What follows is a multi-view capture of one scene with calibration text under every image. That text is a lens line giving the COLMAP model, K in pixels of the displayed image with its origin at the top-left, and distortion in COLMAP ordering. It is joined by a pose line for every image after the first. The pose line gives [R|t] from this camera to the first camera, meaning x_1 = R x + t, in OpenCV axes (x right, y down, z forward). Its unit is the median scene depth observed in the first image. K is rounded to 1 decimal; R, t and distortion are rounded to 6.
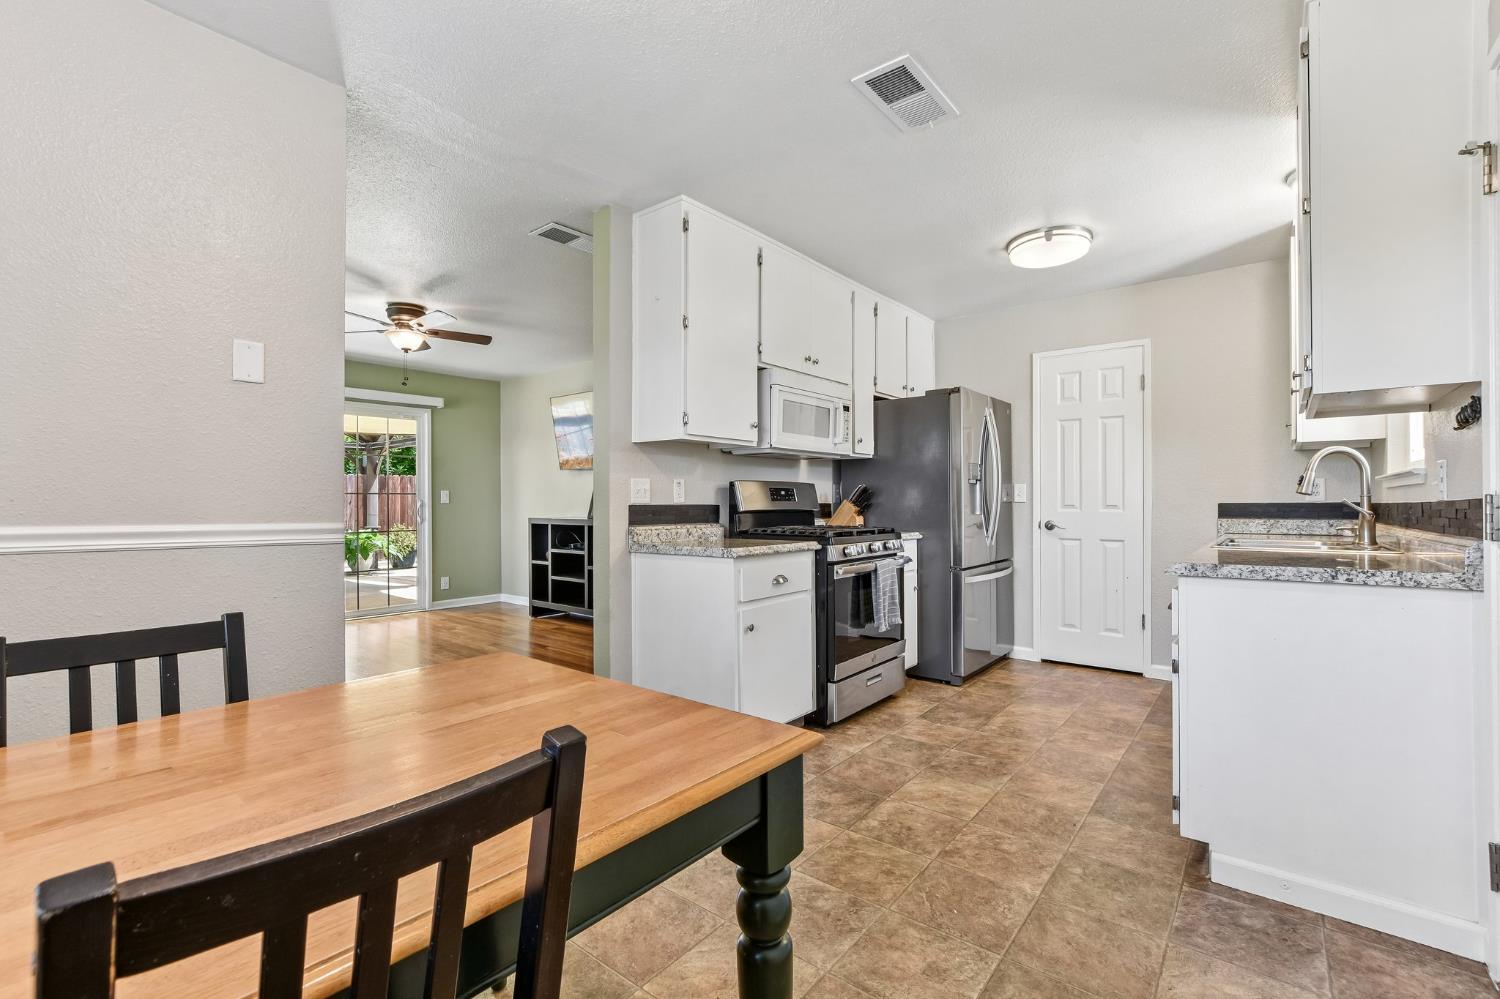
lens RADIAL K [[661.9, 0, 750.0], [0, 661.9, 499.5], [0, 0, 1]] dist [-0.018817, 0.011175]
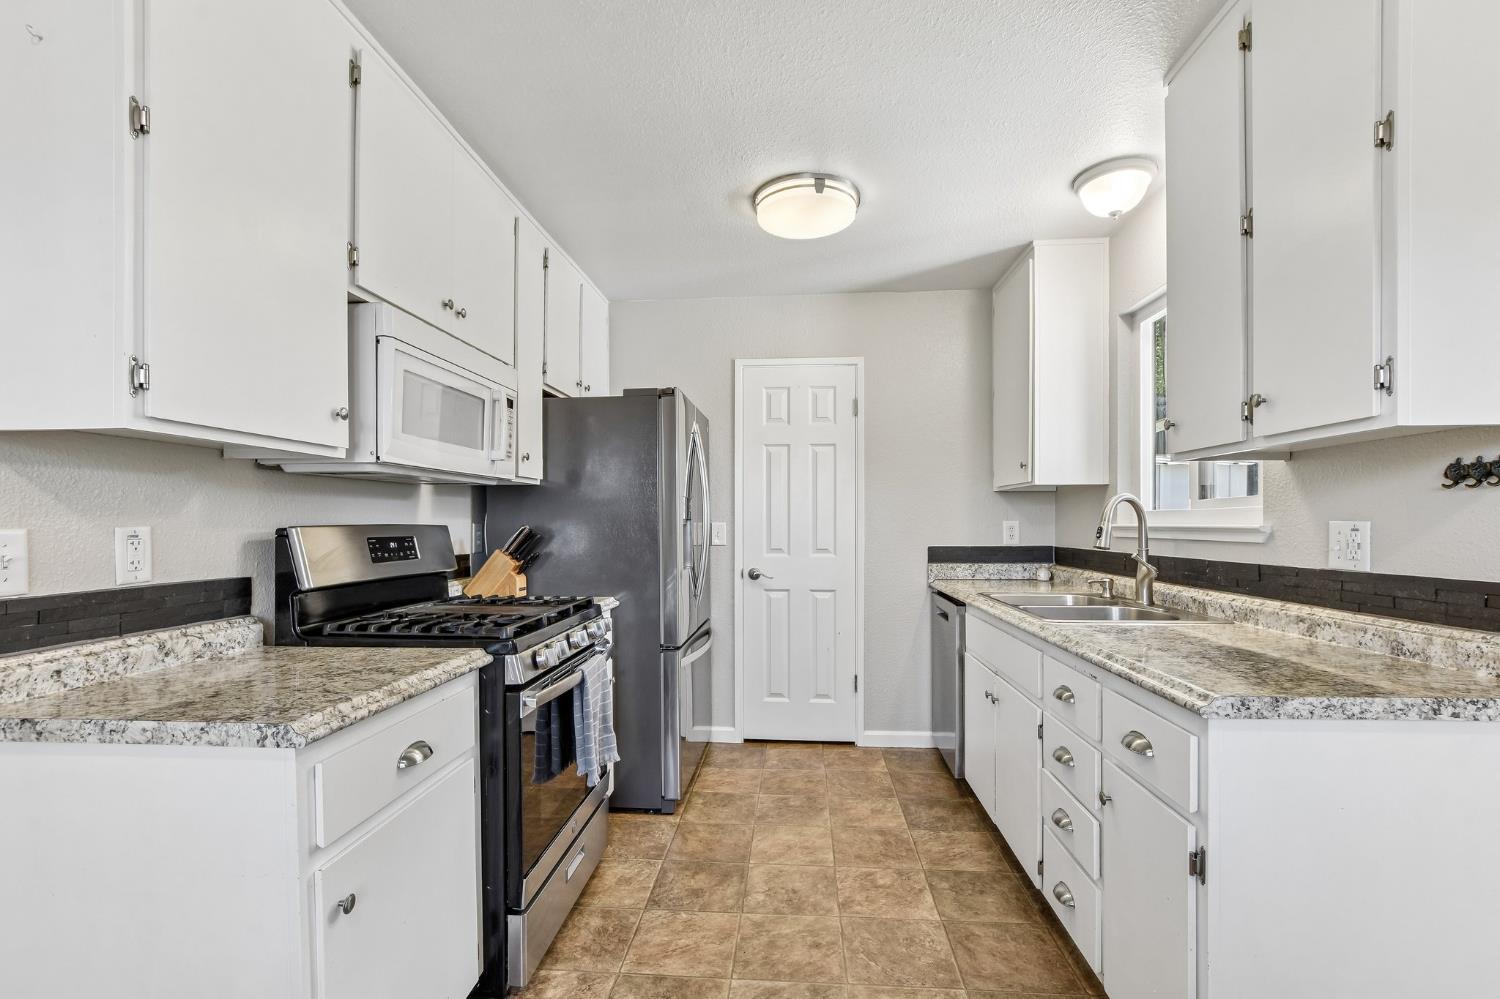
lens RADIAL K [[665.3, 0, 741.4], [0, 665.3, 523.8], [0, 0, 1]] dist [-0.012877, 0.000775]
pose [[0.831083, -0.001863, 0.556146, -0.017272], [-0.001173, 0.999986, 0.005104, -0.033009], [-0.556148, -0.004894, 0.831069, 0.407954]]
